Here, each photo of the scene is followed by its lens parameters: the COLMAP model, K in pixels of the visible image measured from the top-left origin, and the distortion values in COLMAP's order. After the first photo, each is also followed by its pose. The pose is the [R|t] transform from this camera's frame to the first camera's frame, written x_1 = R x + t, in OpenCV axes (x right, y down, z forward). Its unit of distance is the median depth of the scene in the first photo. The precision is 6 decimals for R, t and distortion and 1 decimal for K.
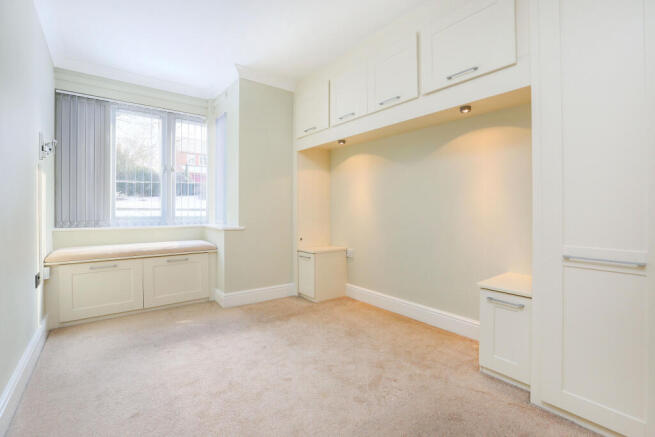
lens RADIAL K [[304.9, 0, 312.4], [0, 304.9, 214.8], [0, 0, 1]] dist [0.002004, 0.000431]
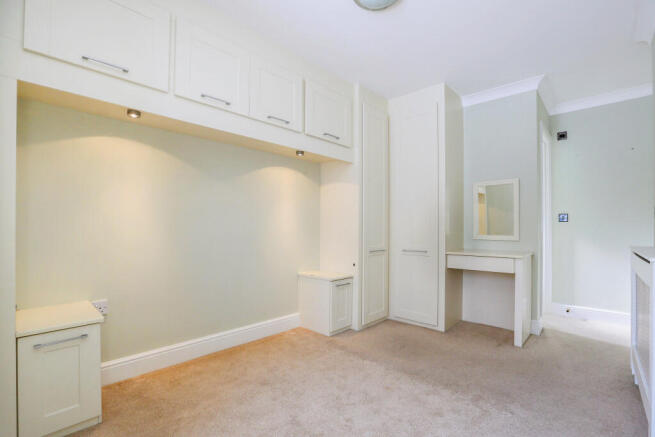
lens RADIAL K [[297.2, 0, 327.4], [0, 297.2, 229.0], [0, 0, 1]] dist [0.001502, 0.000468]
pose [[-0.170523, 0.003344, 0.985348, -0.636094], [0.017251, 0.999851, -0.000407, -0.014957], [-0.985203, 0.016928, -0.170555, 0.892480]]
